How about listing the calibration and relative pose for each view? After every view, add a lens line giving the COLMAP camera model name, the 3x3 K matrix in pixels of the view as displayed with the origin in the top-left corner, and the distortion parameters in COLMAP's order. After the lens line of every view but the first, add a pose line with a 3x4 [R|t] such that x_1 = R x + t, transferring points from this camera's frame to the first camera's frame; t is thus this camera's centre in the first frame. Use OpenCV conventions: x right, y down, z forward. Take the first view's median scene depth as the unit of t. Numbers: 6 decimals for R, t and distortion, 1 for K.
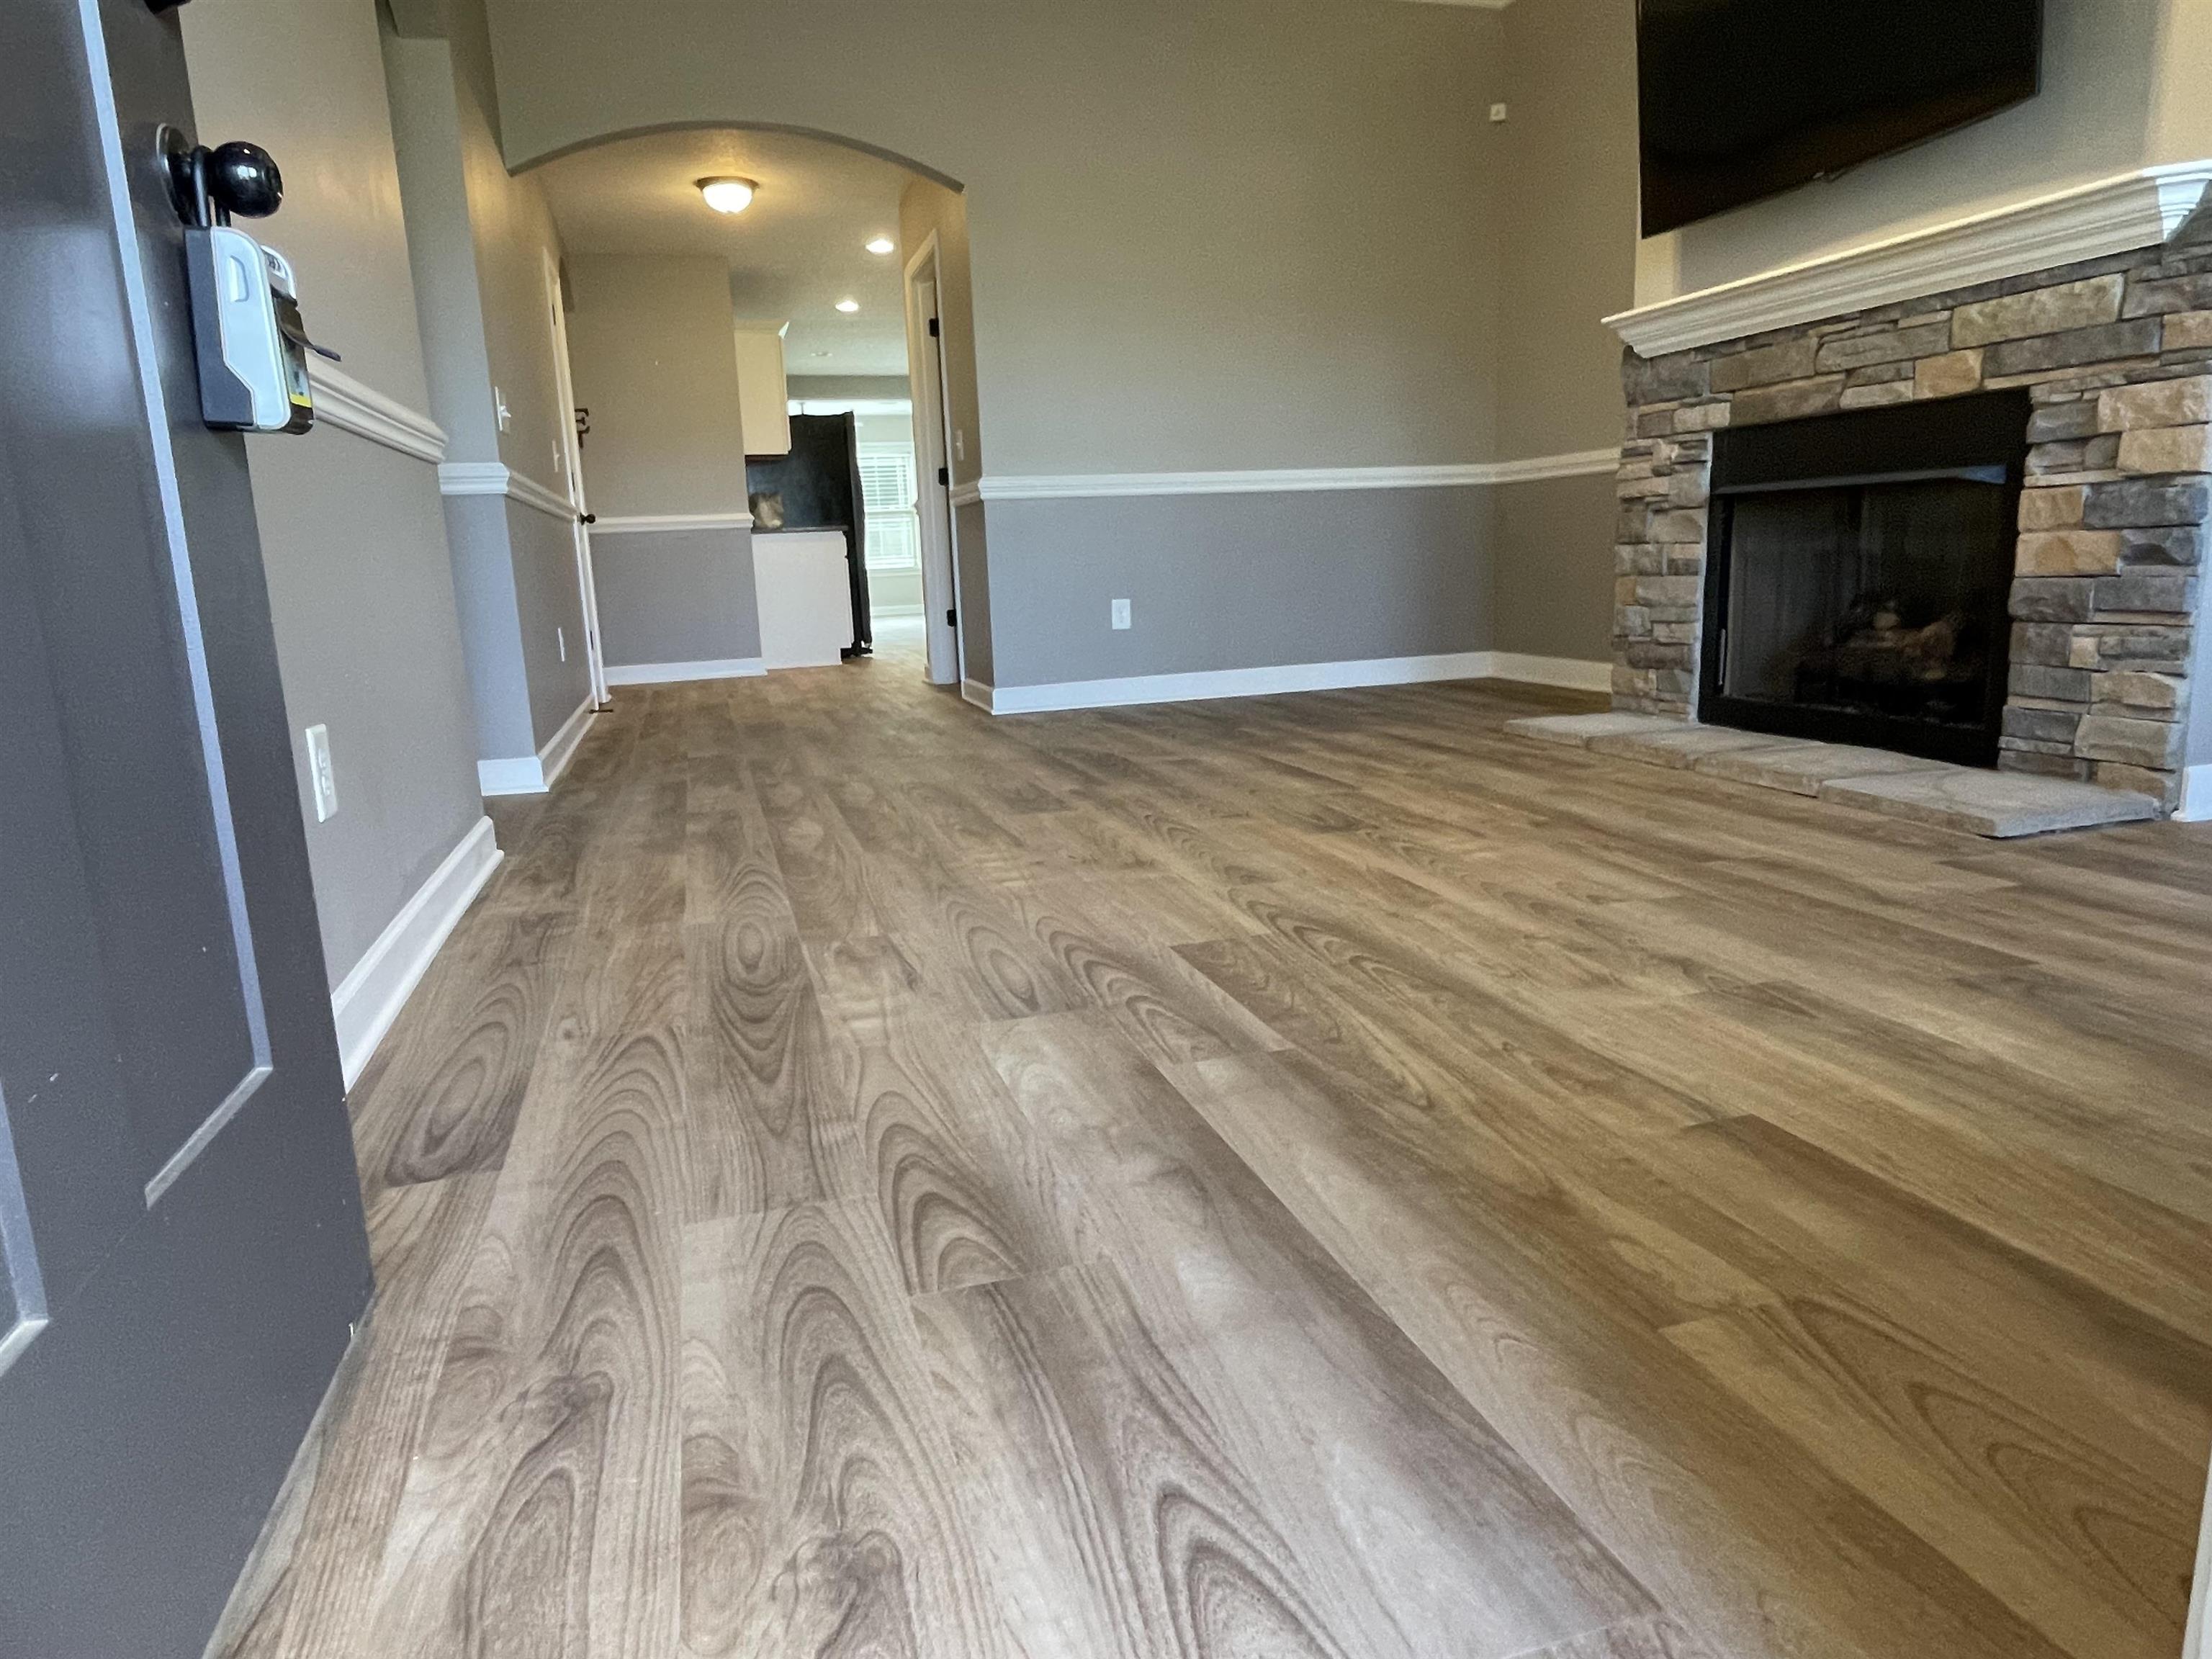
lens RADIAL K [[1345.3, 0, 1106.2], [0, 1345.3, 823.4], [0, 0, 1]] dist [0.003162, 0.002313]
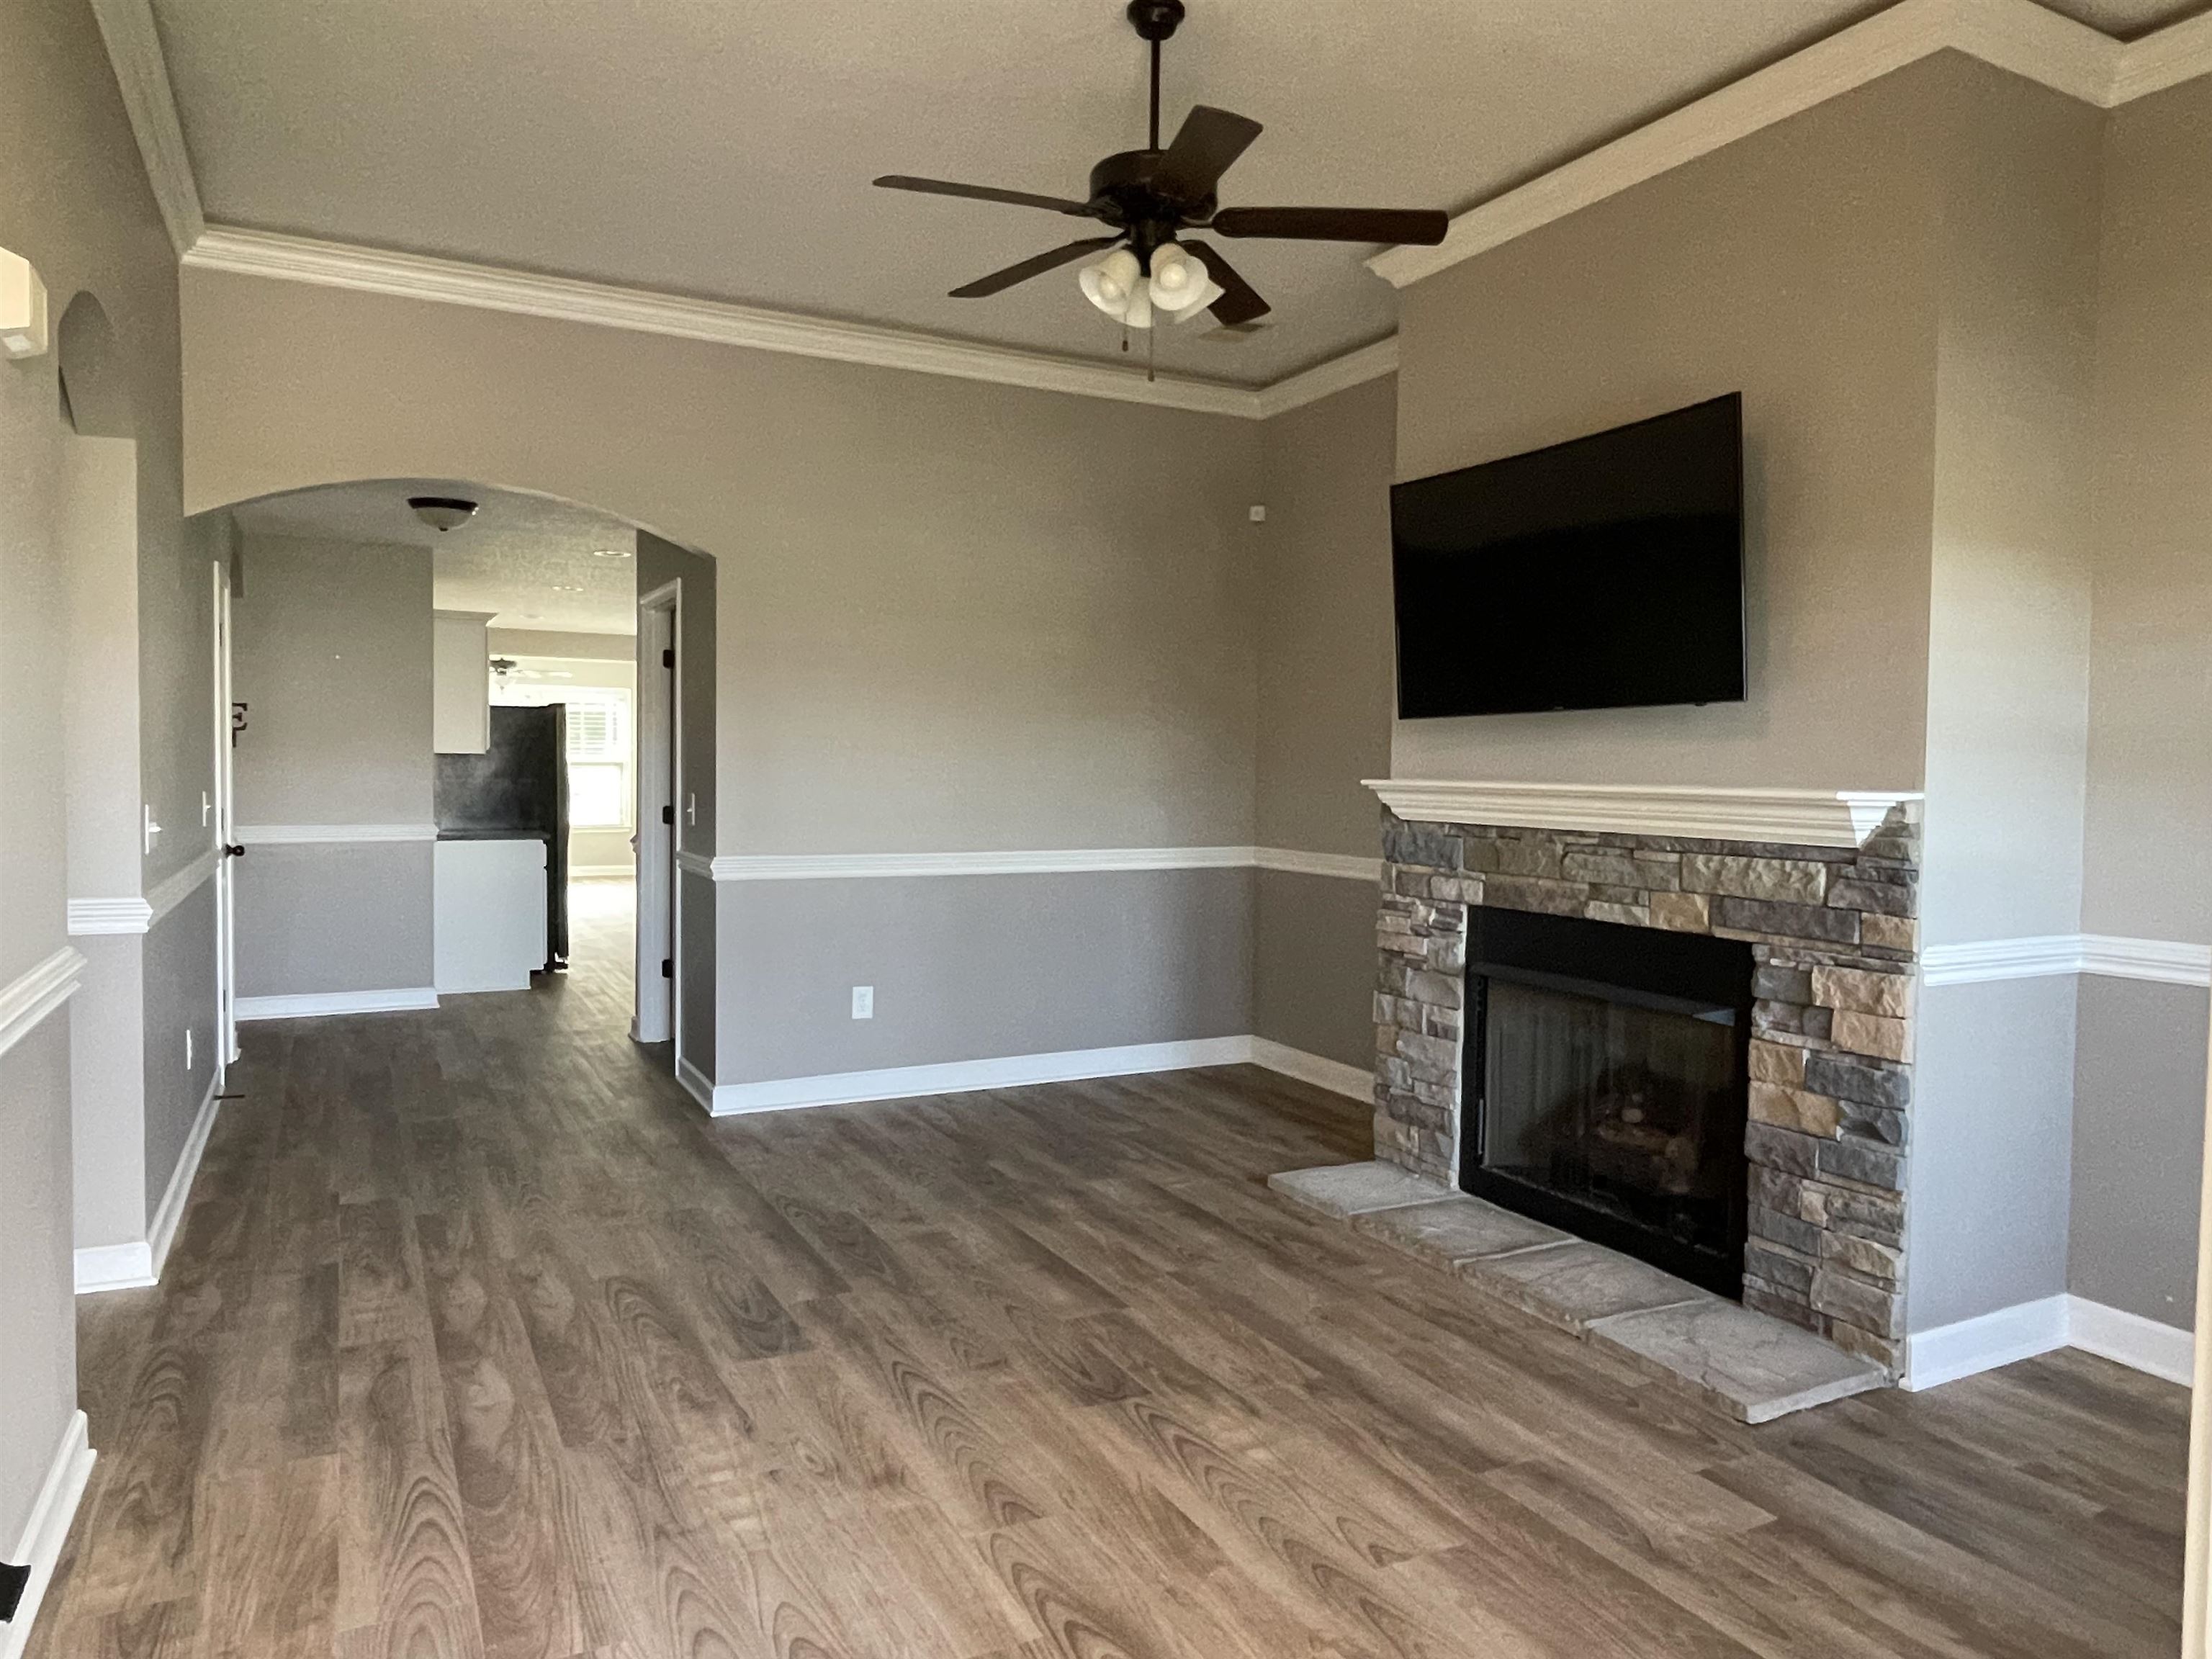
lens RADIAL K [[1463.9, 0, 1106.7], [0, 1463.9, 826.9], [0, 0, 1]] dist [0.005349, -0.003366]
pose [[0.981487, 0.045264, 0.186105, -0.027321], [-0.015836, 0.987525, -0.156663, -0.197805], [-0.190875, 0.150816, 0.969959, -0.029582]]
